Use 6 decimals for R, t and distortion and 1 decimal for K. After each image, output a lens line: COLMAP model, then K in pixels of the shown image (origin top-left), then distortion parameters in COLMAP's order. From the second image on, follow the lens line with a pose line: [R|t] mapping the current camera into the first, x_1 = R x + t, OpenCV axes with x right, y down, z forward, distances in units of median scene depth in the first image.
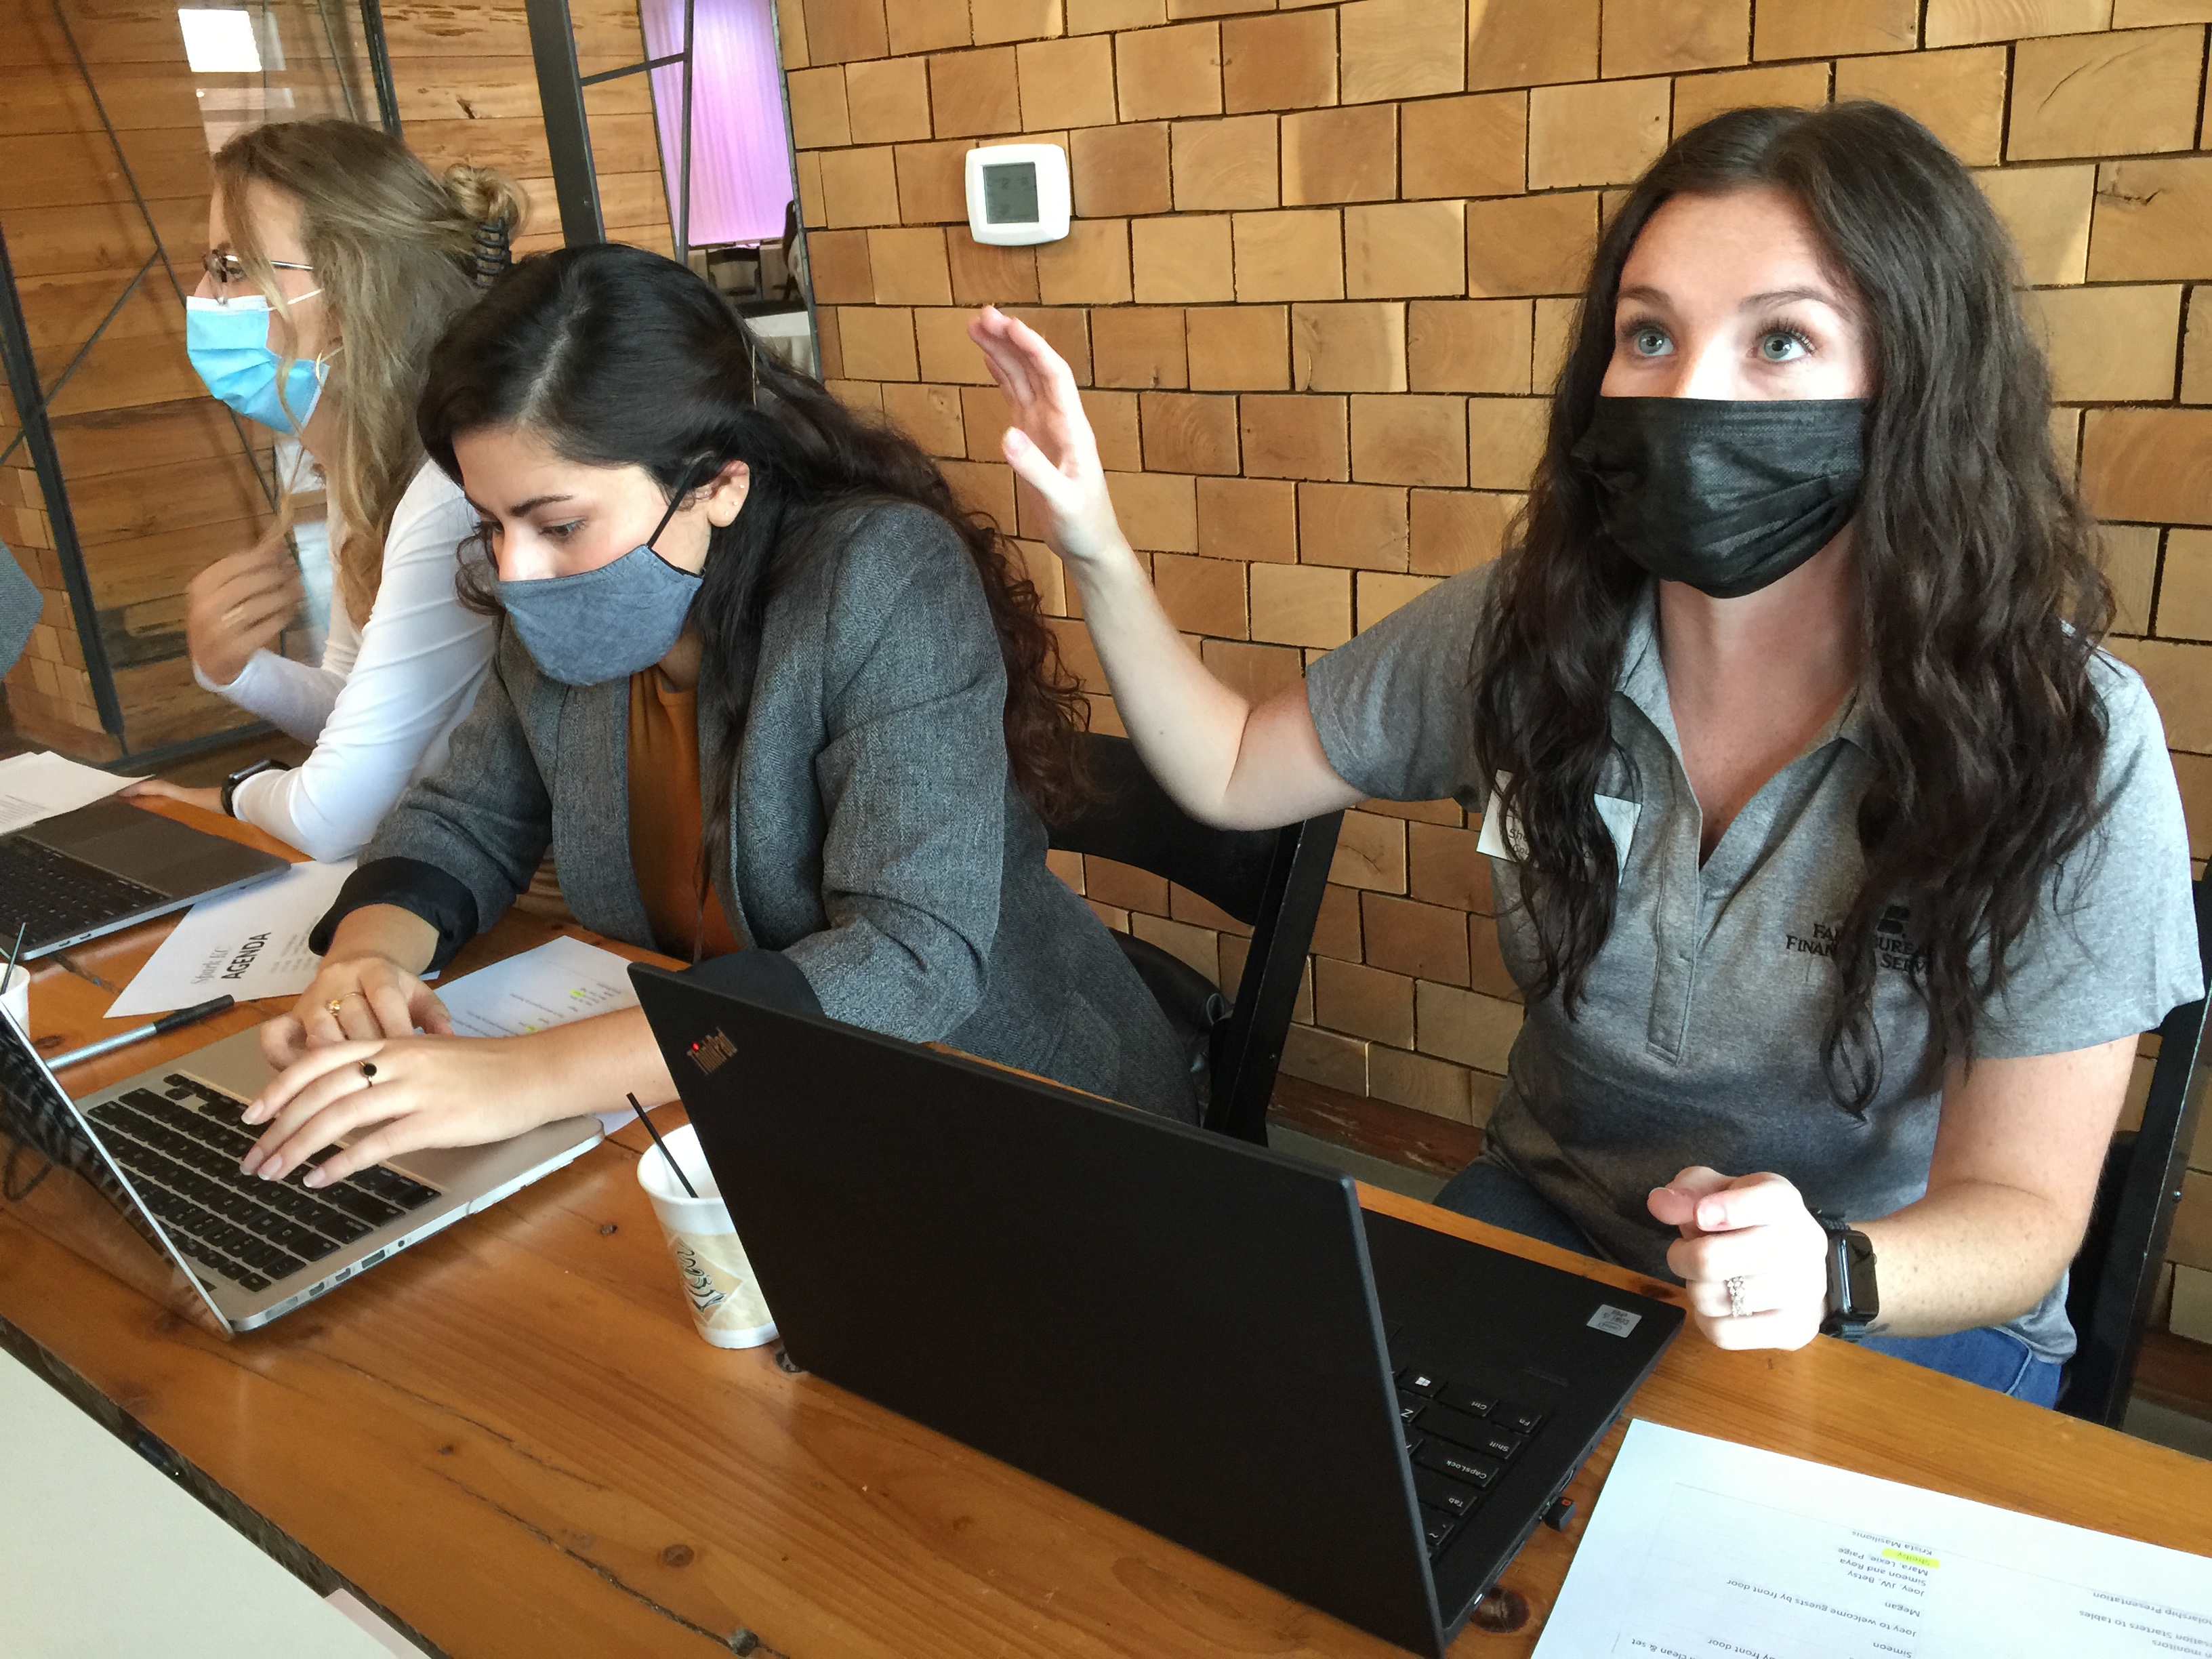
lens RADIAL K [[1873.2, 0, 1100.8], [0, 1873.2, 832.9], [0, 0, 1]] dist [0.022657, 0.002472]
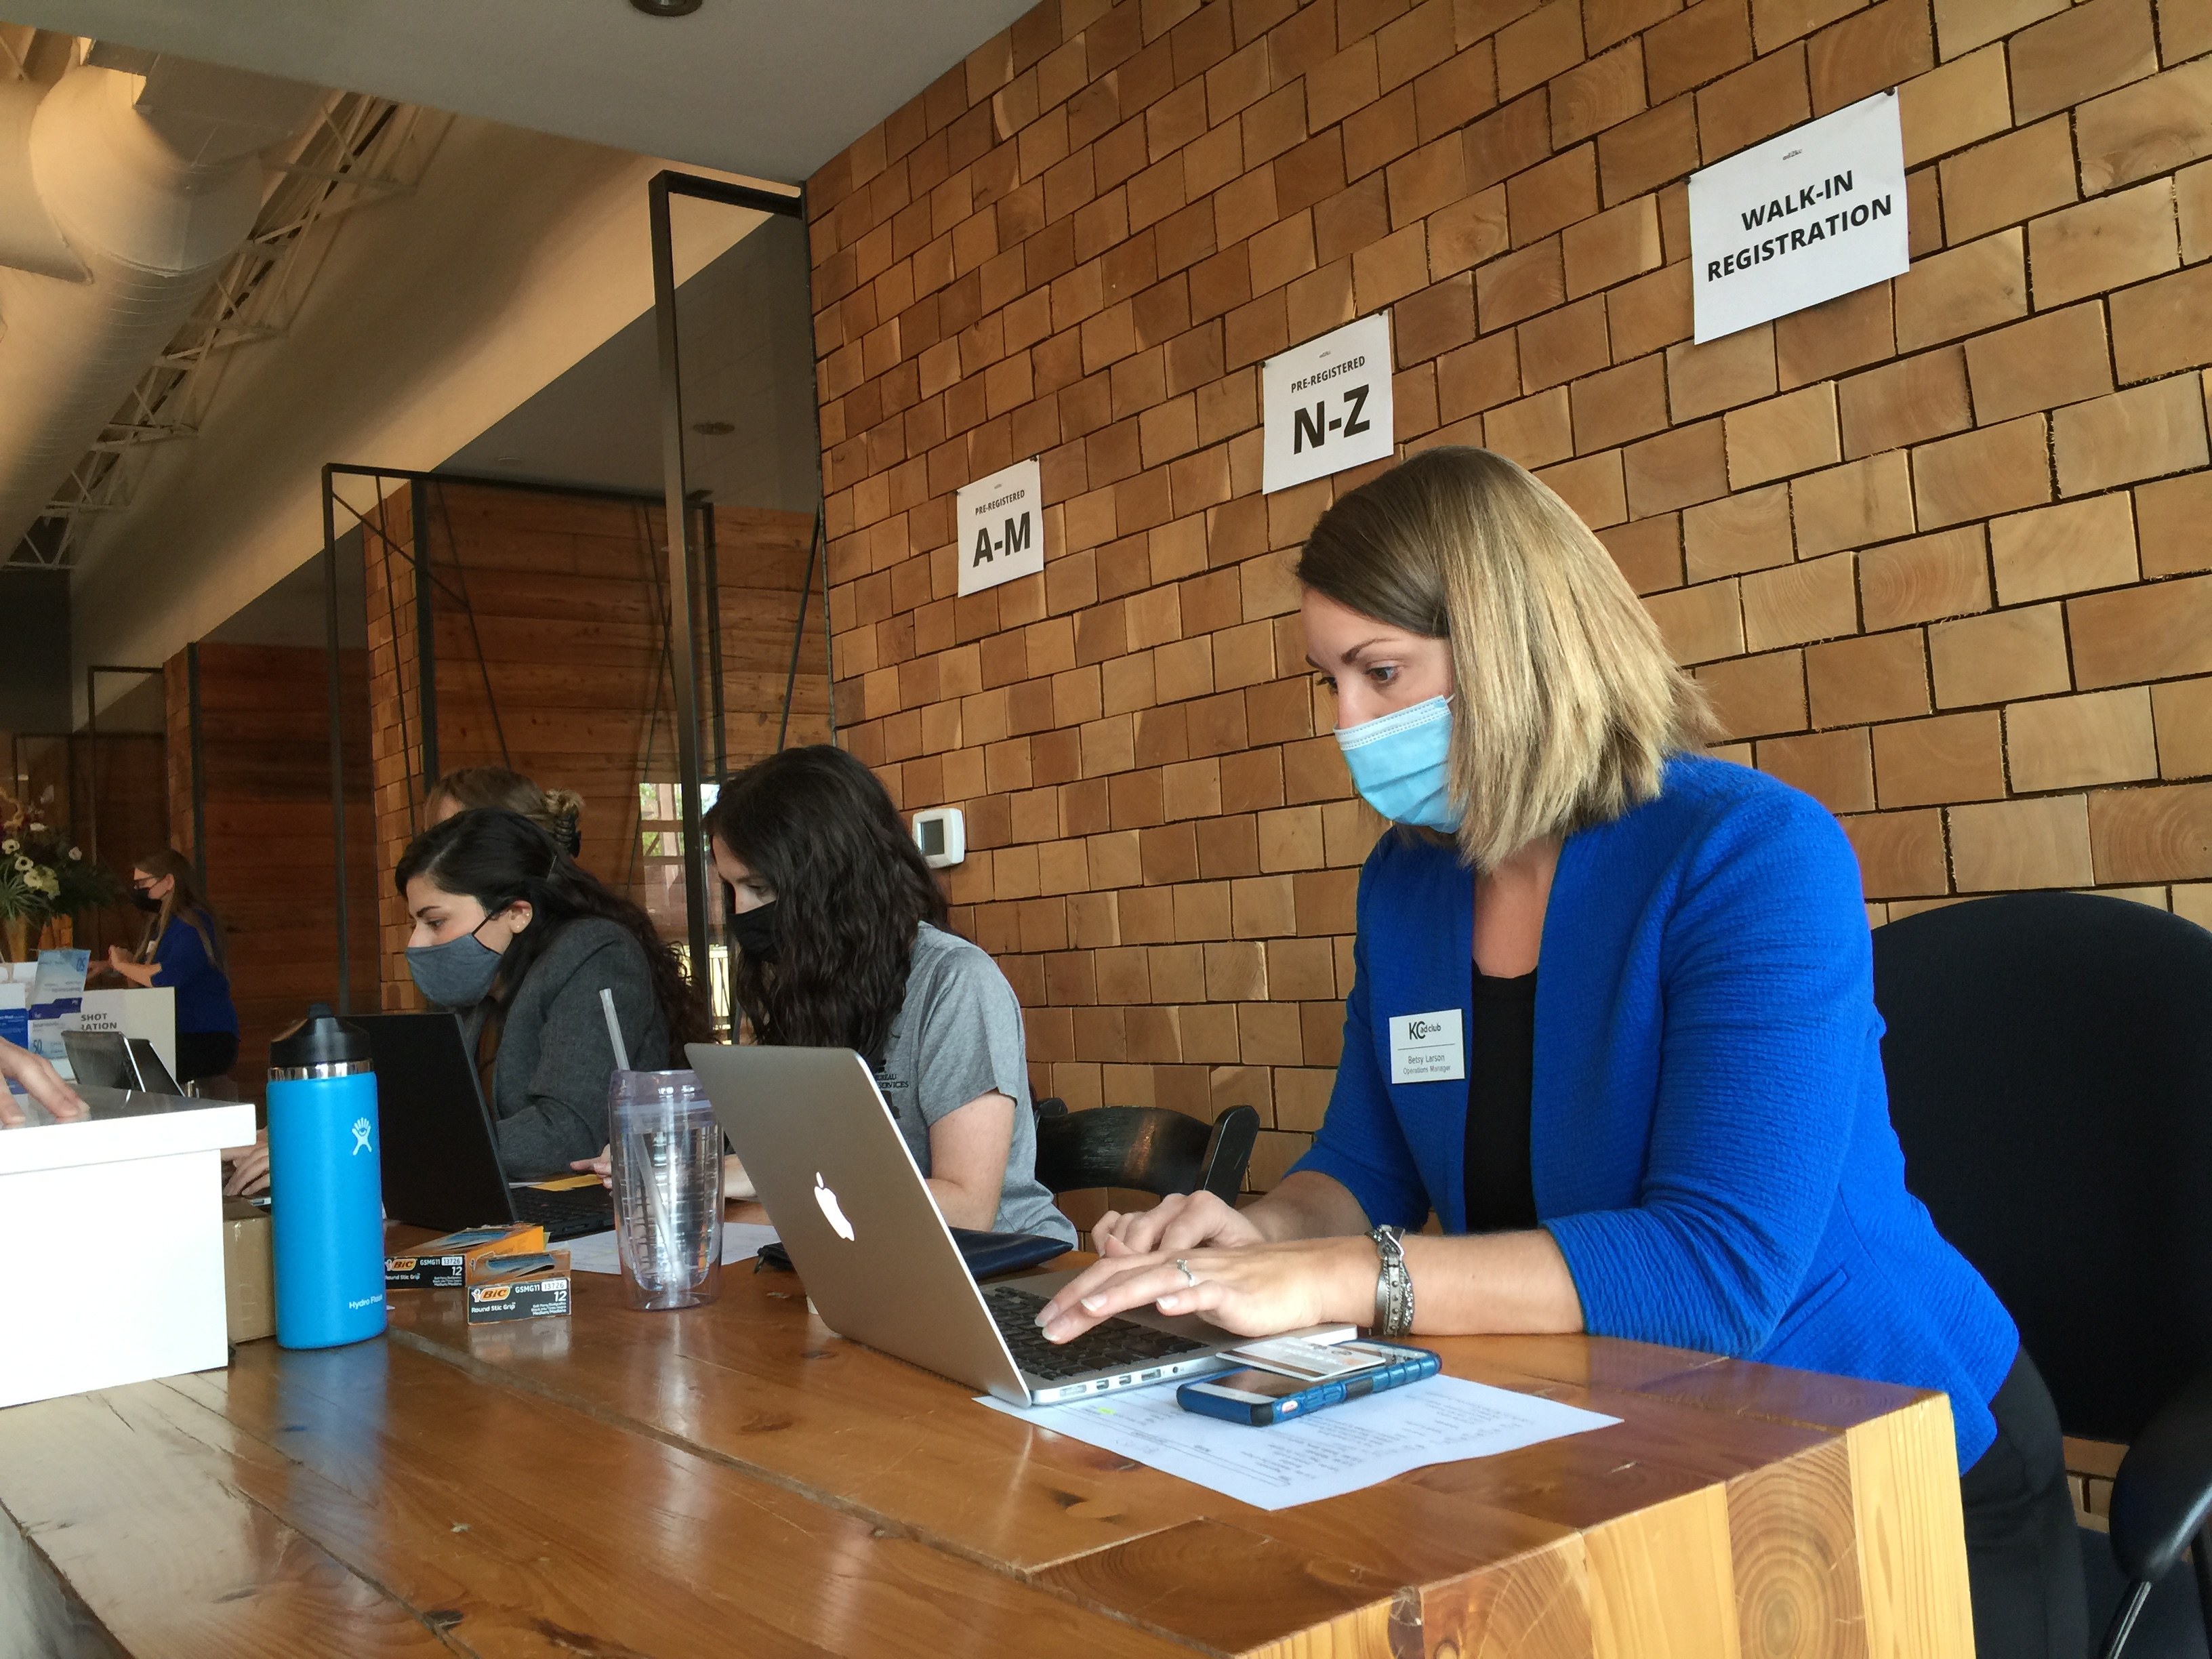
lens RADIAL K [[1873.2, 0, 1109.4], [0, 1873.2, 826.5], [0, 0, 1]] dist [0.022657, 0.002472]
pose [[0.971828, -0.009195, -0.235512, 0.611760], [-0.080178, 0.926747, -0.367031, 0.291788], [0.221635, 0.375574, 0.899901, -0.531144]]
